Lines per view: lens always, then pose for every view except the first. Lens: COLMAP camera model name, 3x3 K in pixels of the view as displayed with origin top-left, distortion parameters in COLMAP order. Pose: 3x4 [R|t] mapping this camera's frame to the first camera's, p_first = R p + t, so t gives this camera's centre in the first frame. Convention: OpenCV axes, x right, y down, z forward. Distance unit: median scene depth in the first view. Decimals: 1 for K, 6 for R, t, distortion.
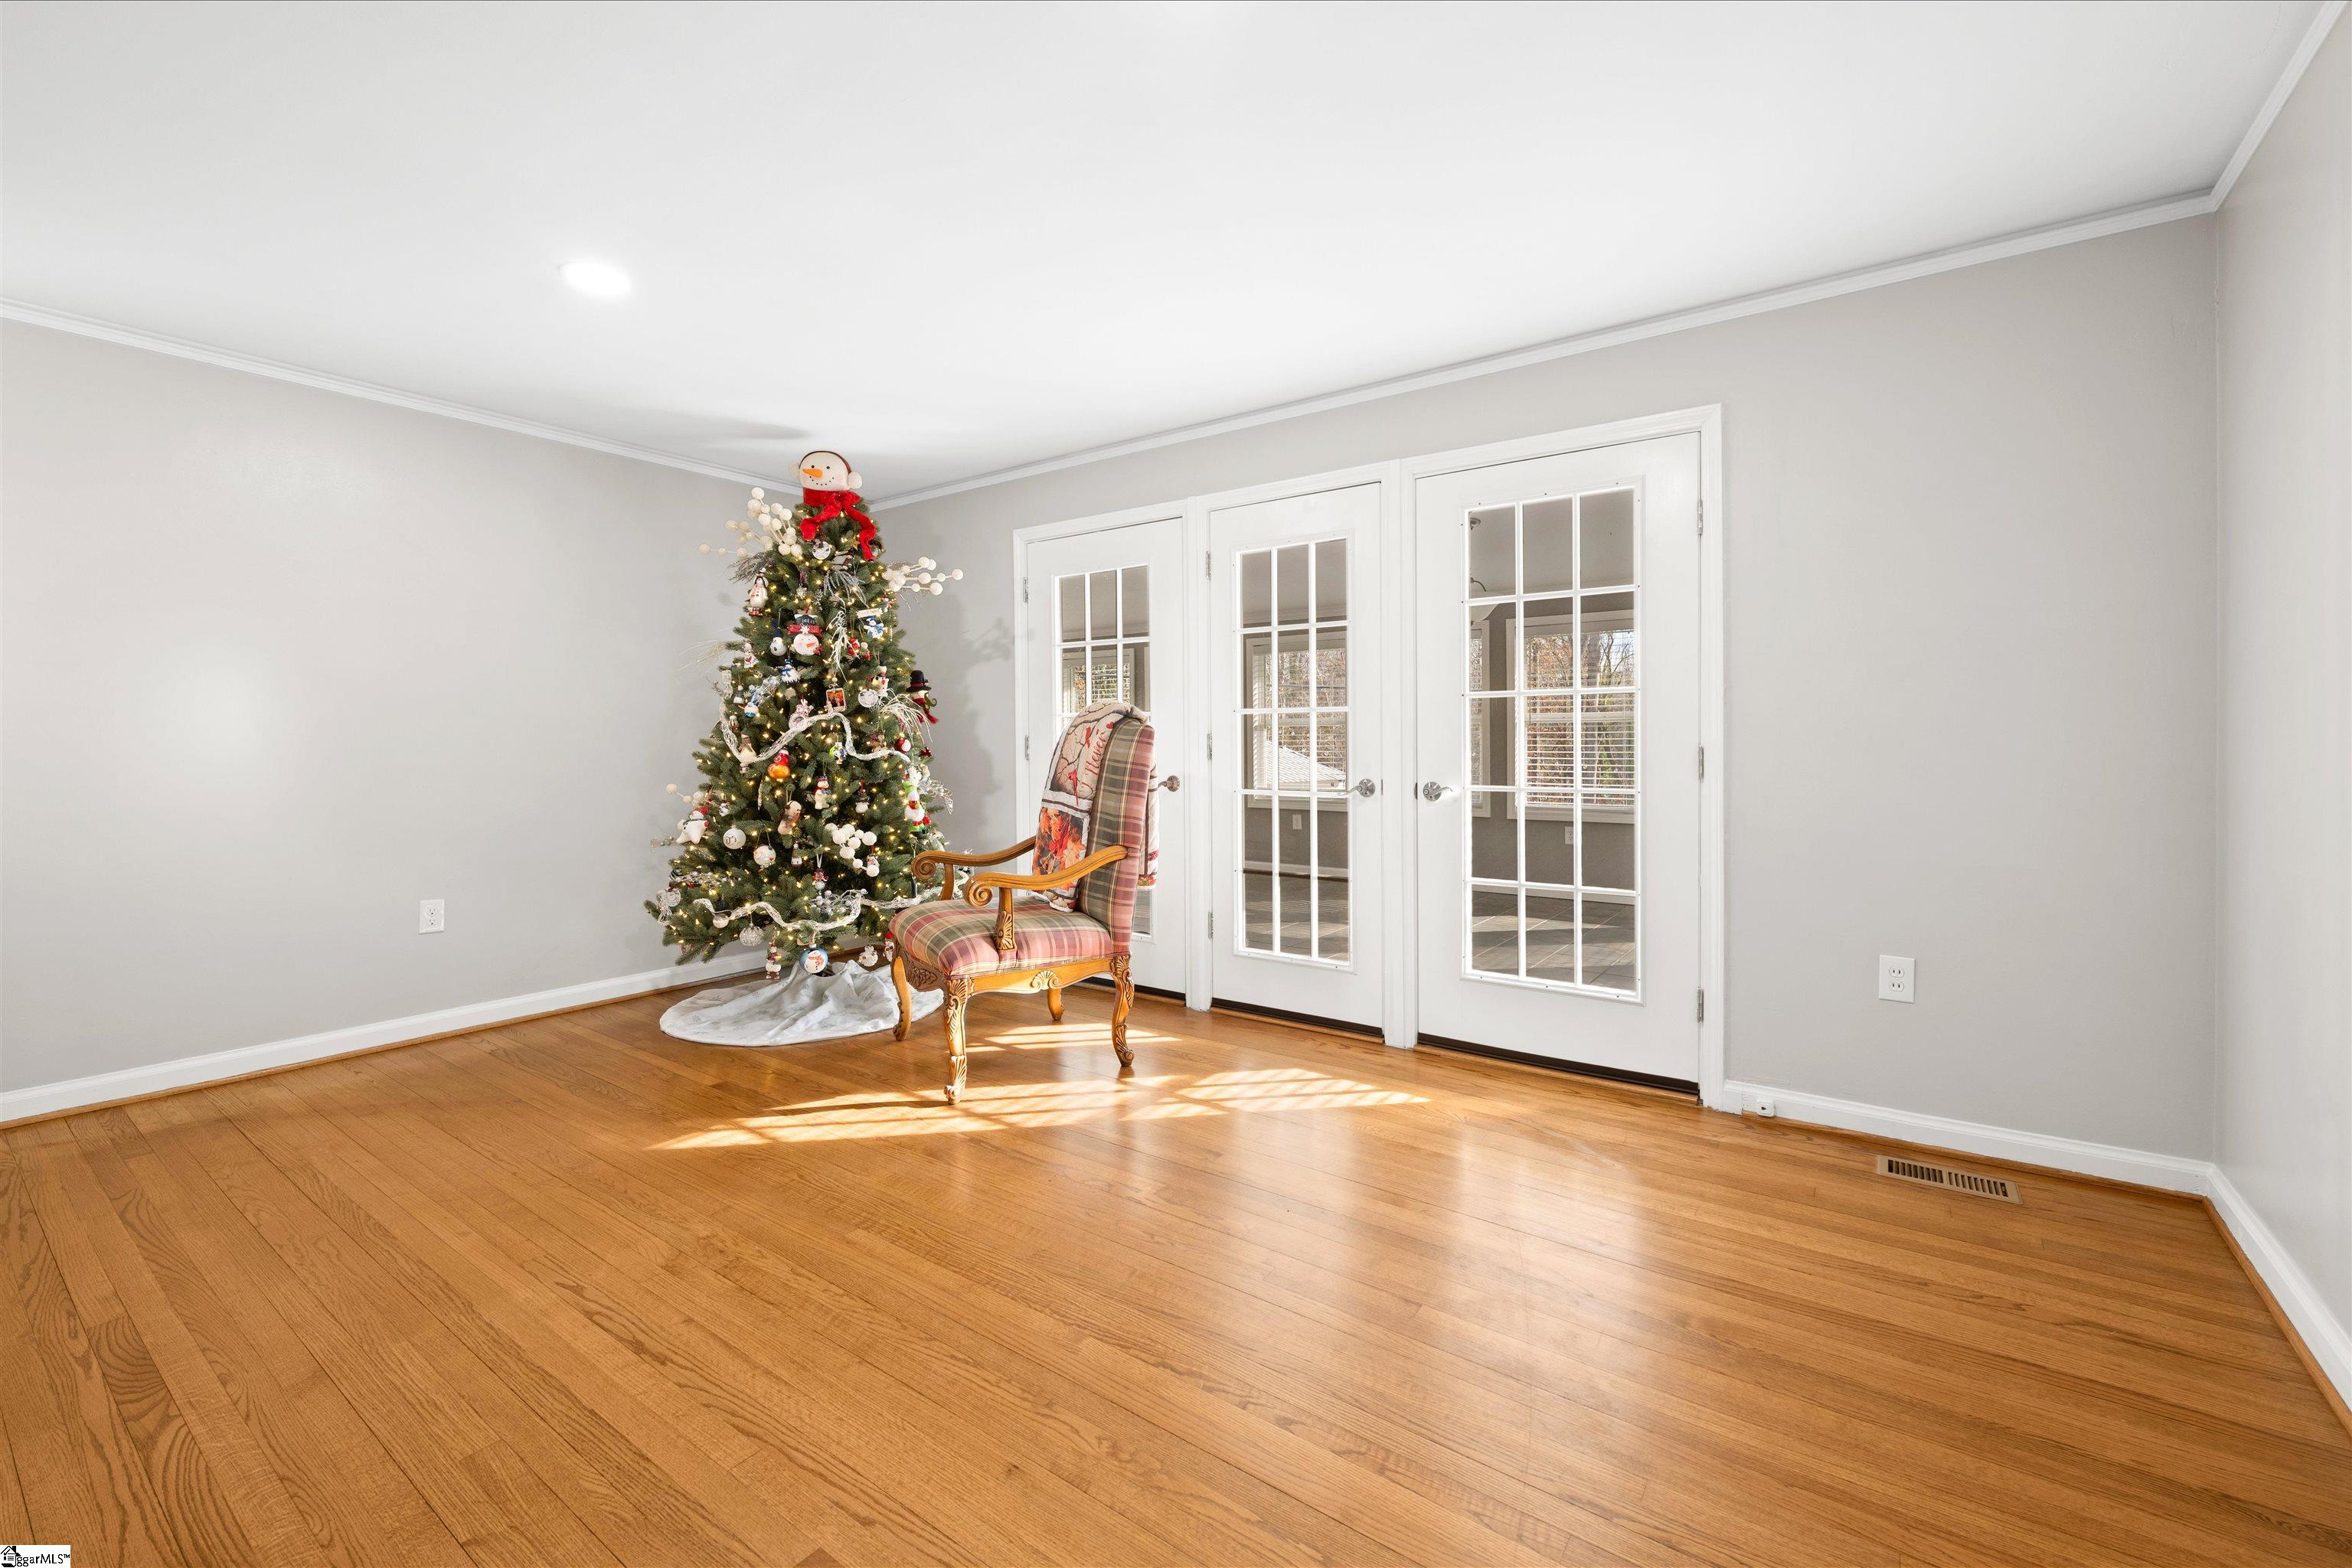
lens RADIAL K [[967.3, 0, 1181.7], [0, 967.3, 771.1], [0, 0, 1]] dist [-0.010702, -0.000366]
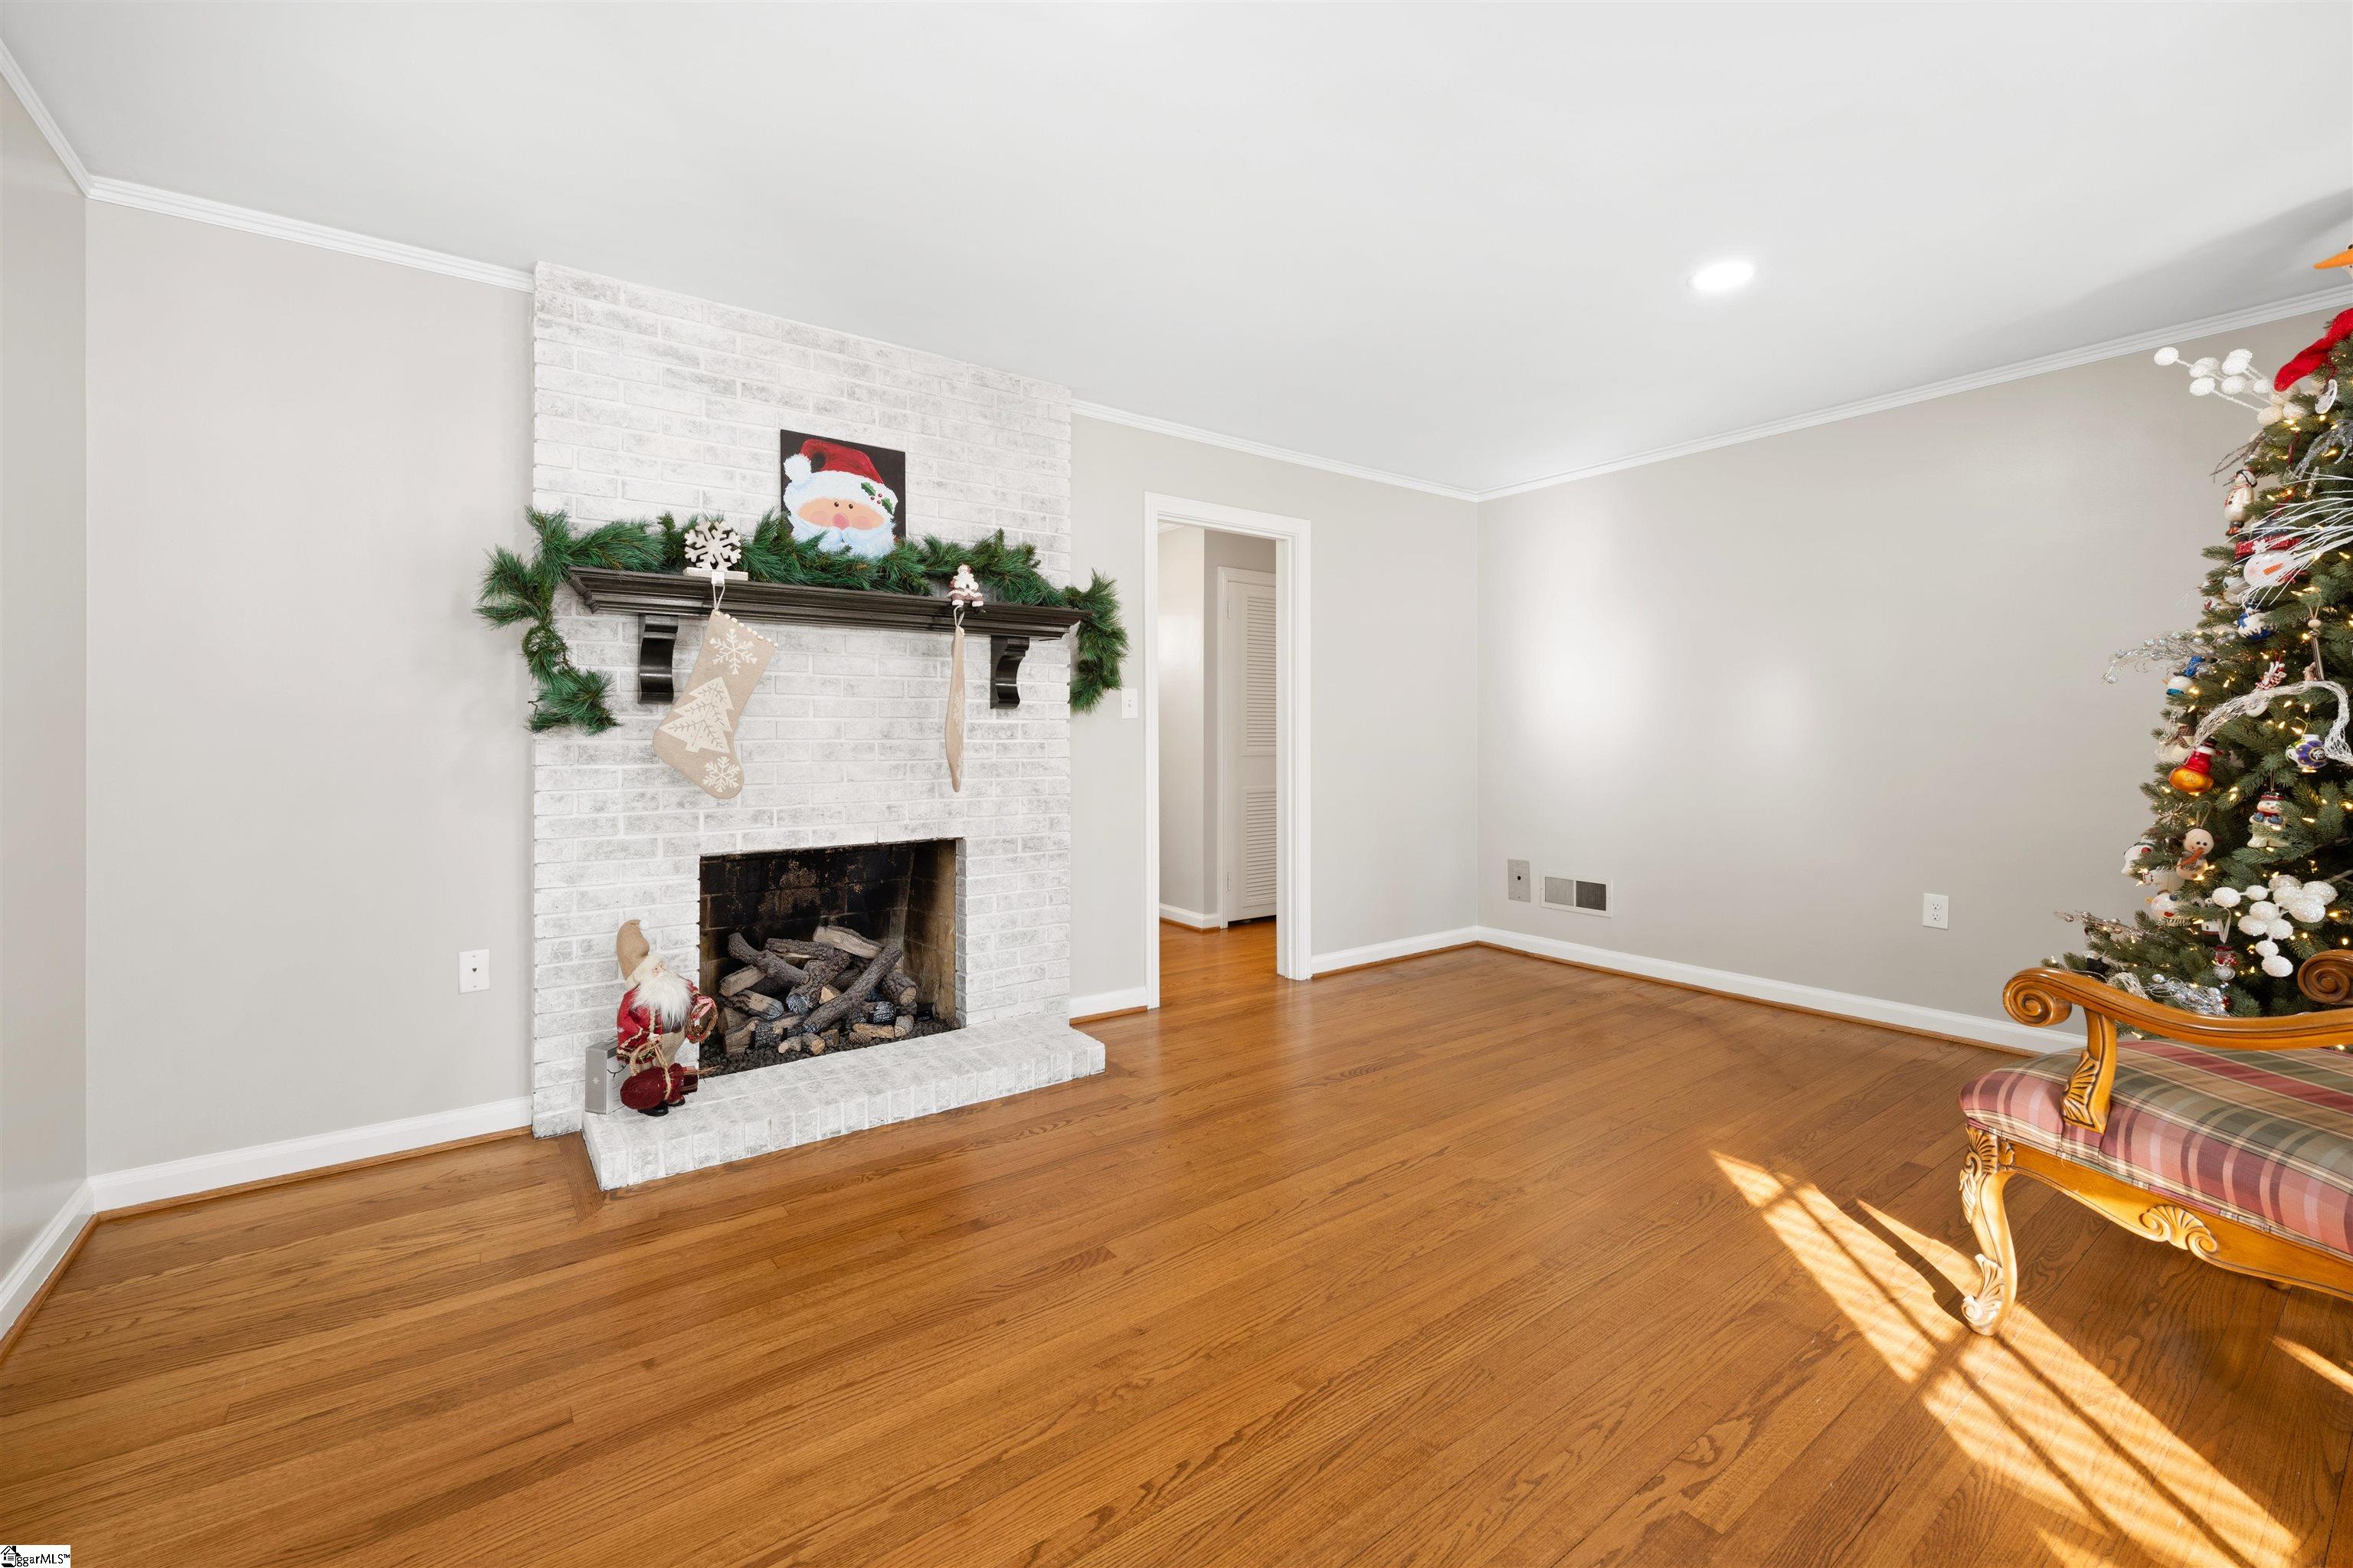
lens RADIAL K [[967.8, 0, 1172.8], [0, 967.8, 773.3], [0, 0, 1]] dist [-0.010702, -0.000366]
pose [[-0.294949, 0.041416, -0.954615, 0.498356], [-0.025070, 0.998381, 0.051061, -0.025661], [0.955184, 0.038992, -0.293434, 0.714301]]
